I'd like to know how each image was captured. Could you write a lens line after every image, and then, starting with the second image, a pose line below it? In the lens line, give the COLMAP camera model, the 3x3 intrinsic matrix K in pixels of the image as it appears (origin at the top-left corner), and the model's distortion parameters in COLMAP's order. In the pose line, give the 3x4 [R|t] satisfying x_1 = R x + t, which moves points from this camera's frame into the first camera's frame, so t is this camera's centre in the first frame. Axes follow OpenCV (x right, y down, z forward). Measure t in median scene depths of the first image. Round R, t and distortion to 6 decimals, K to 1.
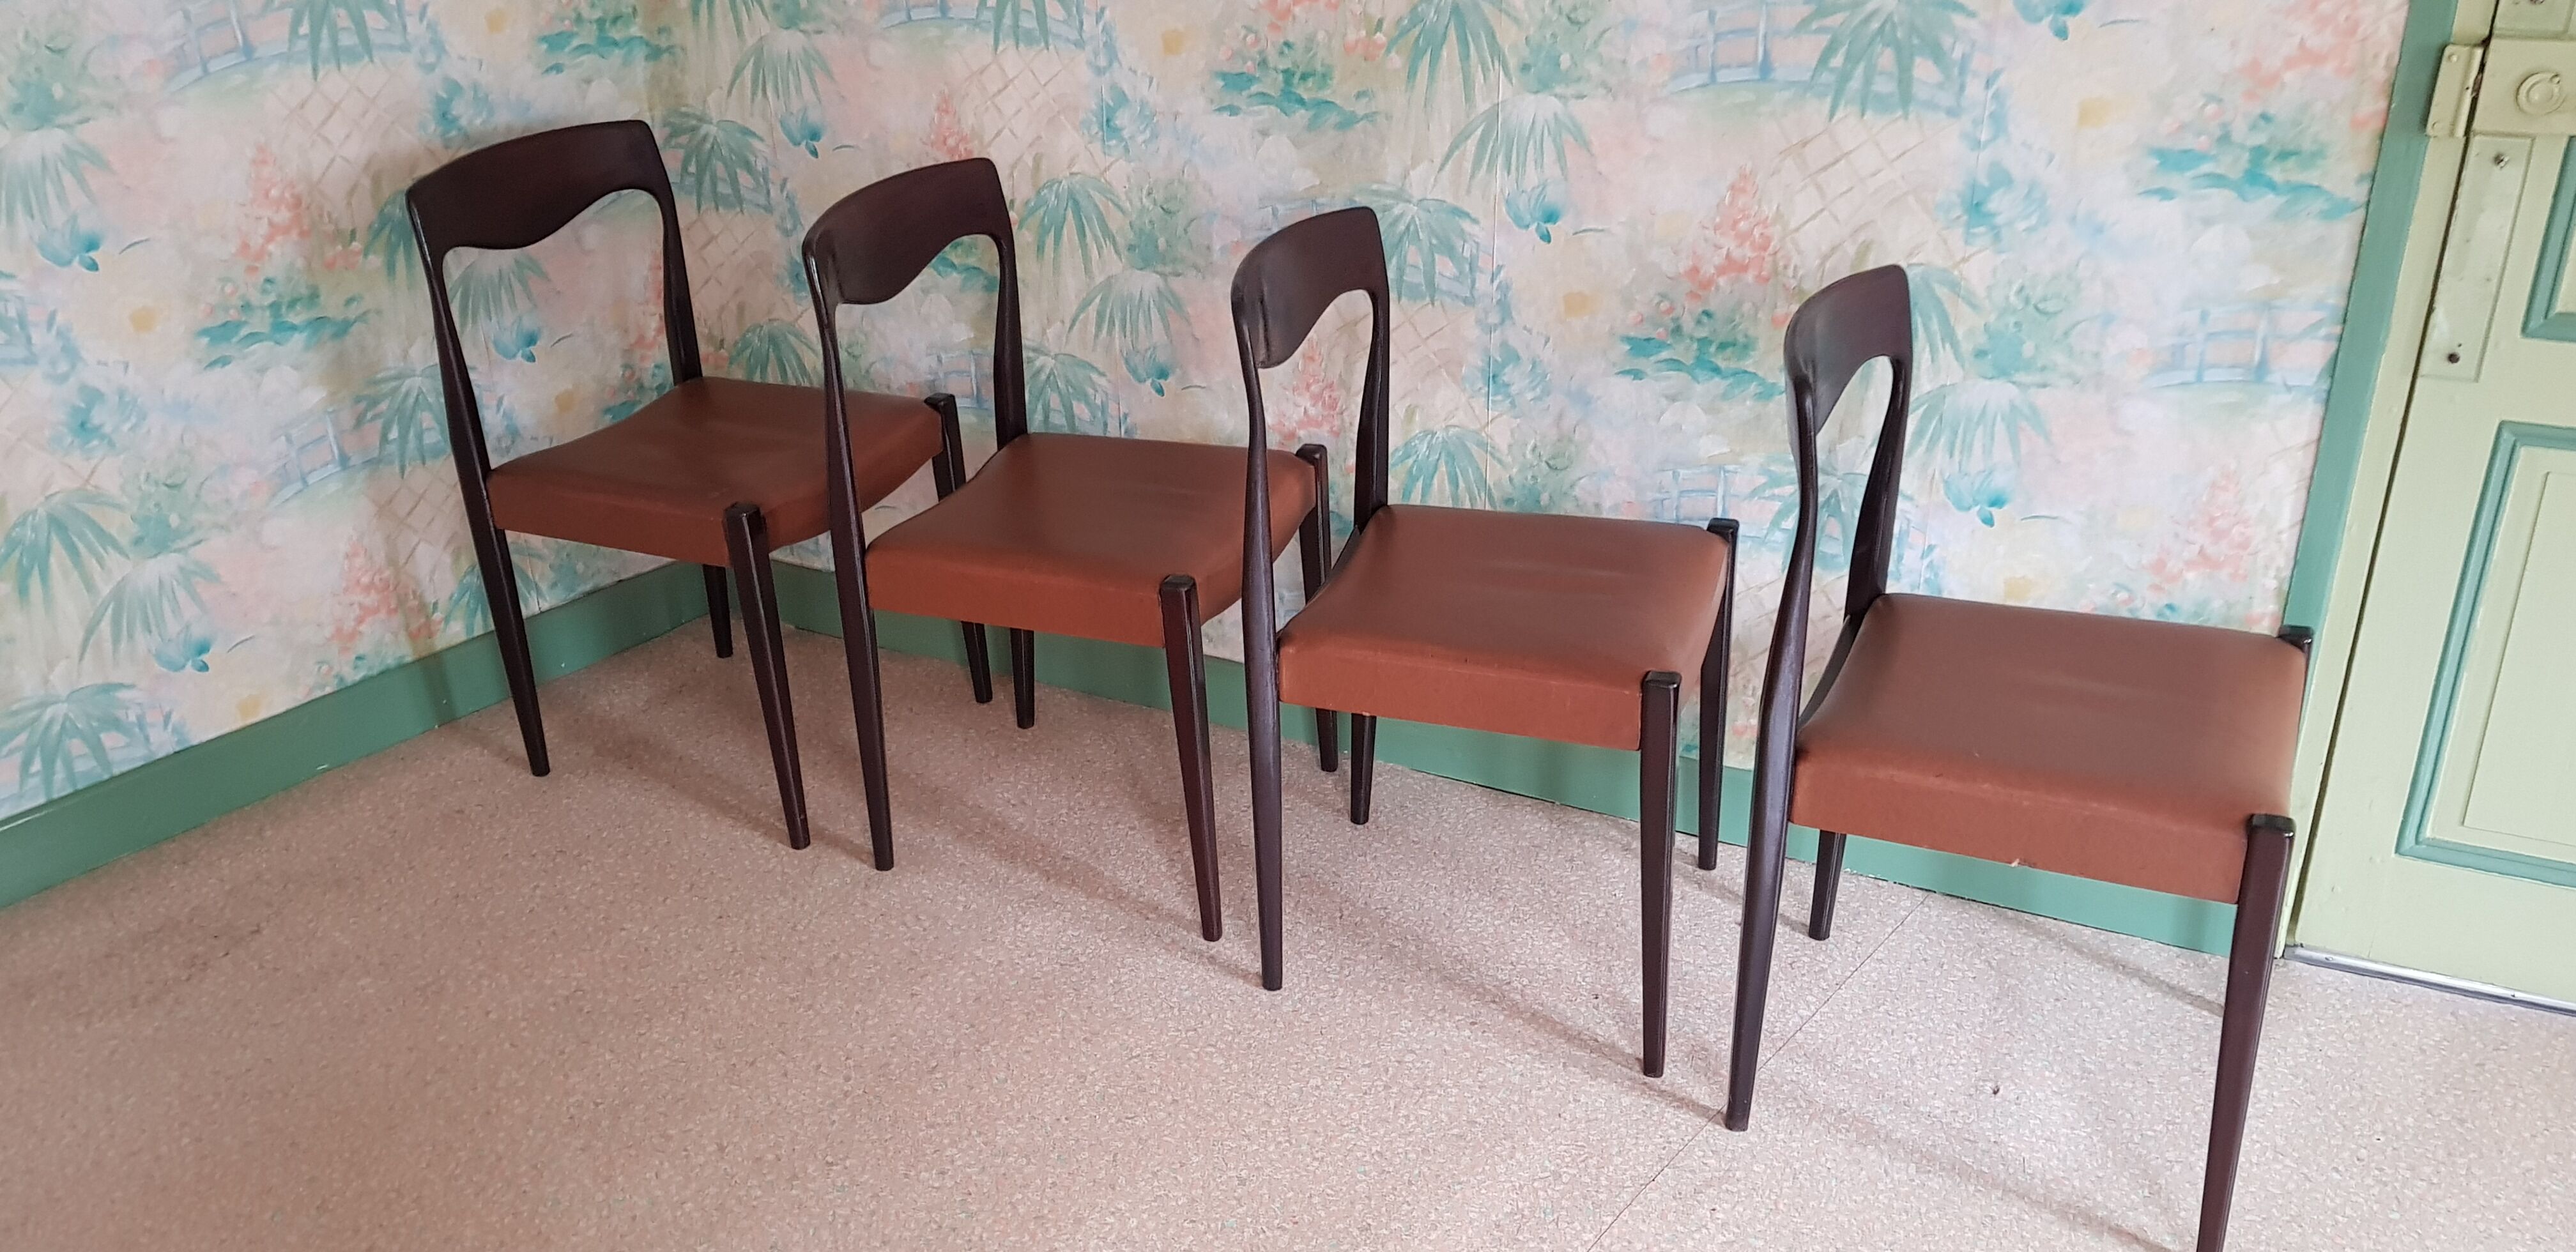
lens RADIAL K [[2065.5, 0, 1267.7], [0, 2065.5, 693.3], [0, 0, 1]] dist [0.081926, -0.124096]
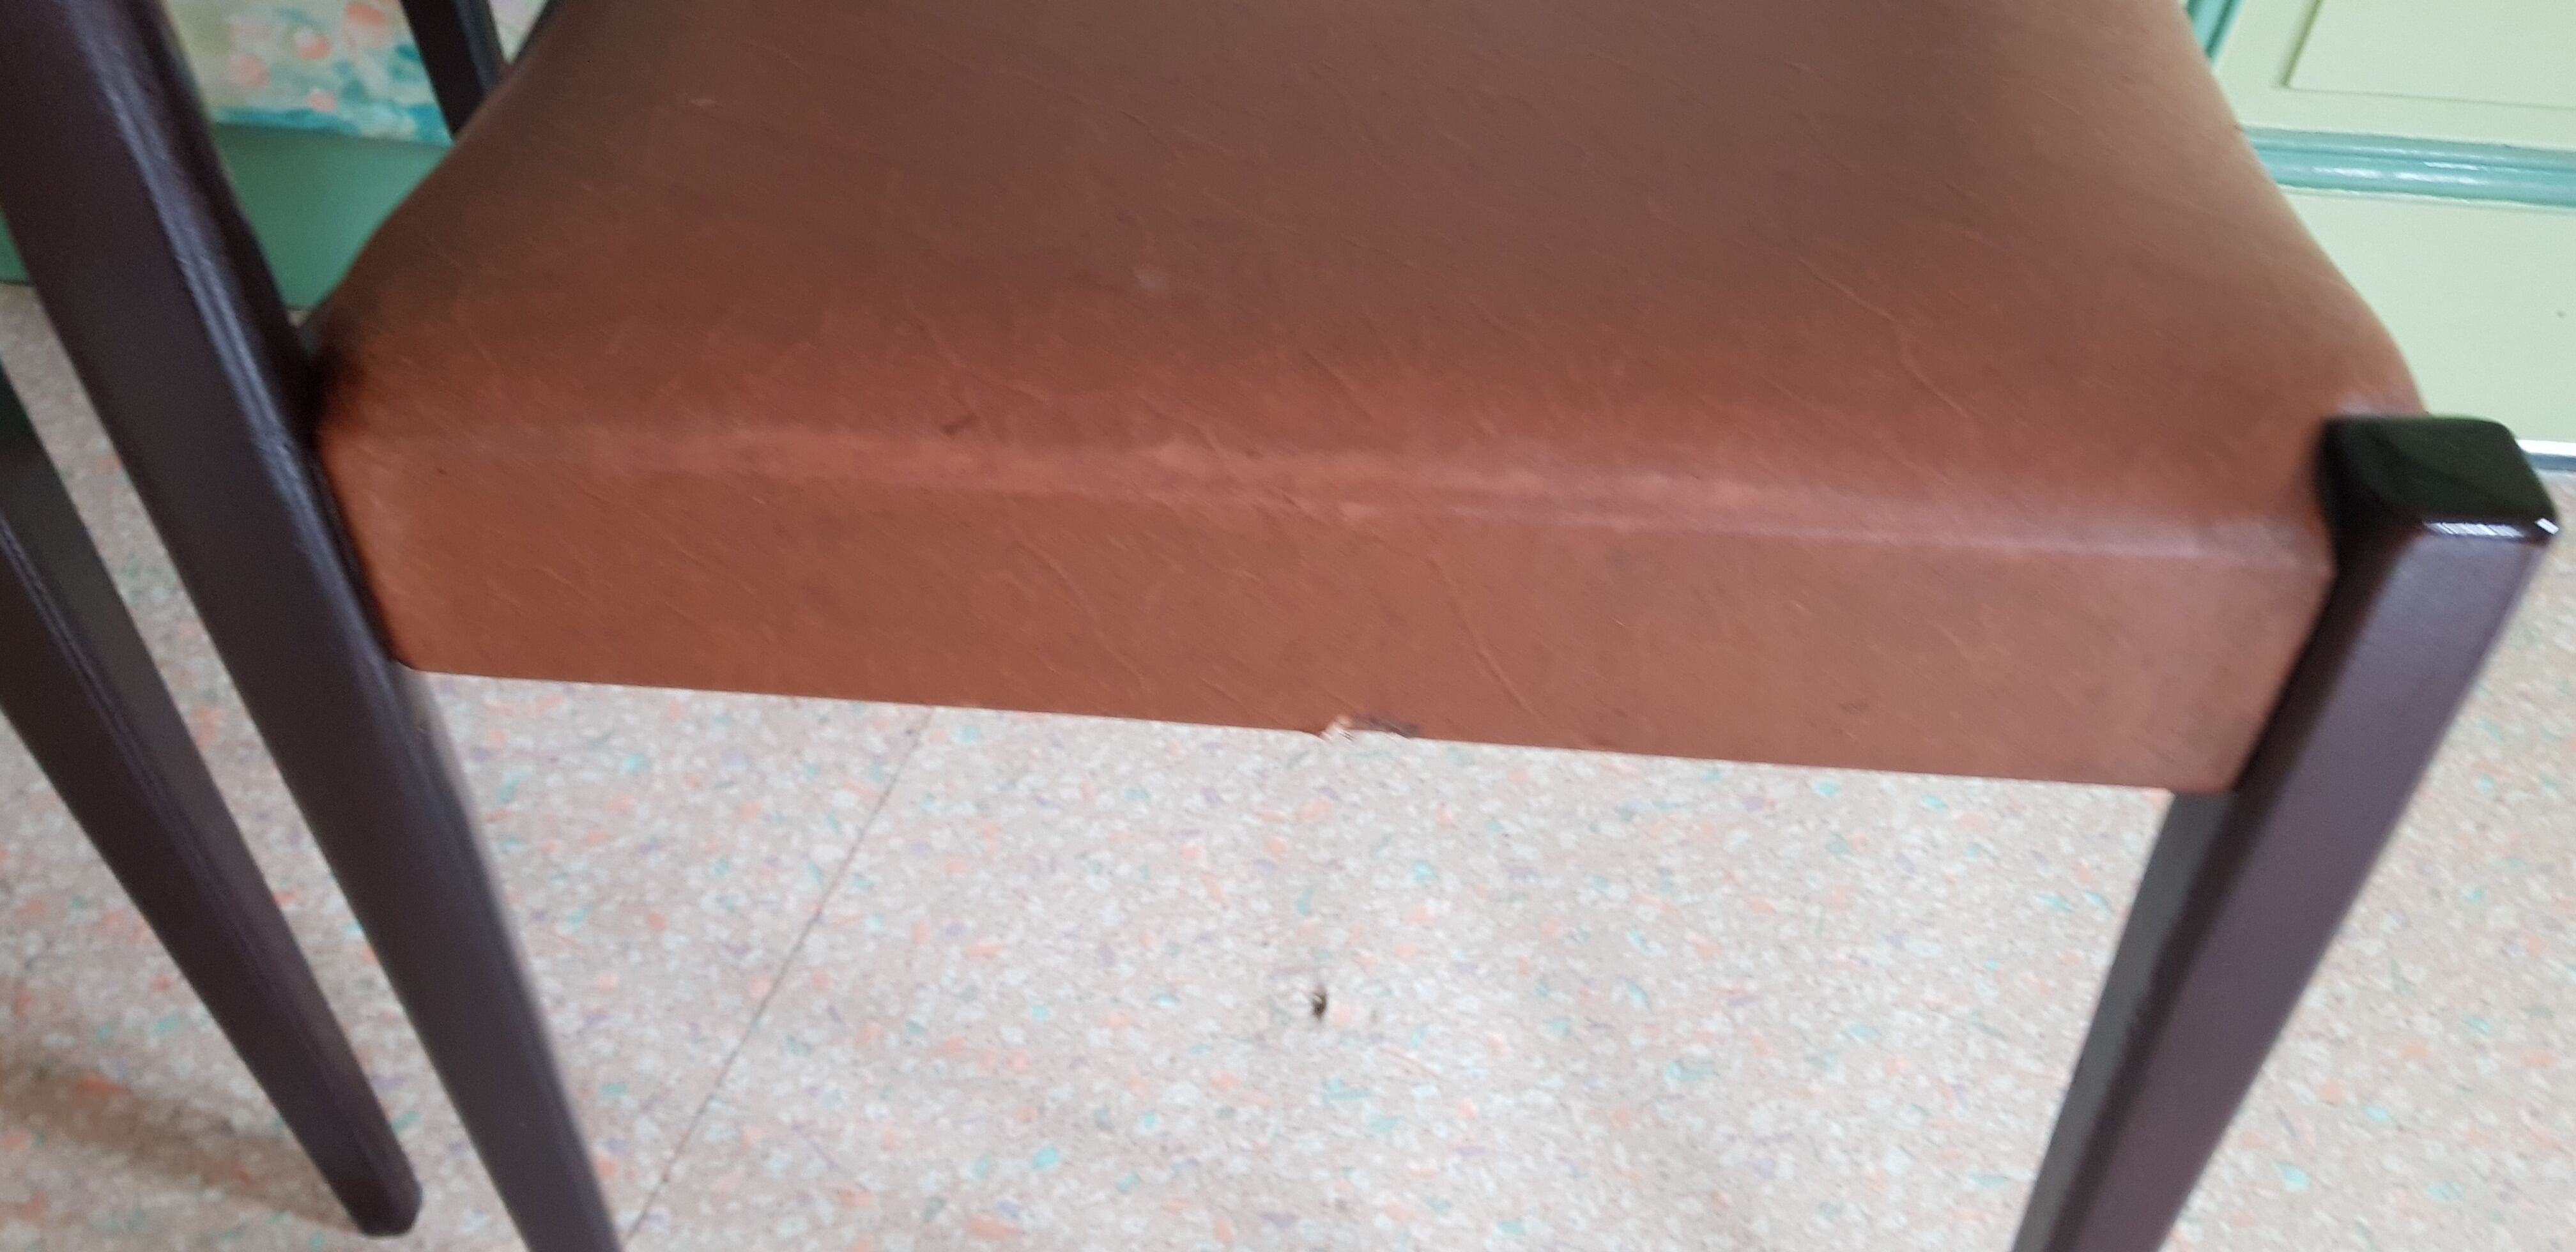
lens RADIAL K [[2075.5, 0, 1269.9], [0, 2075.5, 622.2], [0, 0, 1]] dist [0.076376, -0.131129]
pose [[0.927783, -0.233848, 0.290746, 0.221373], [0.121506, 0.926113, 0.357143, -0.010459], [-0.352781, -0.296024, 0.887646, 0.616607]]
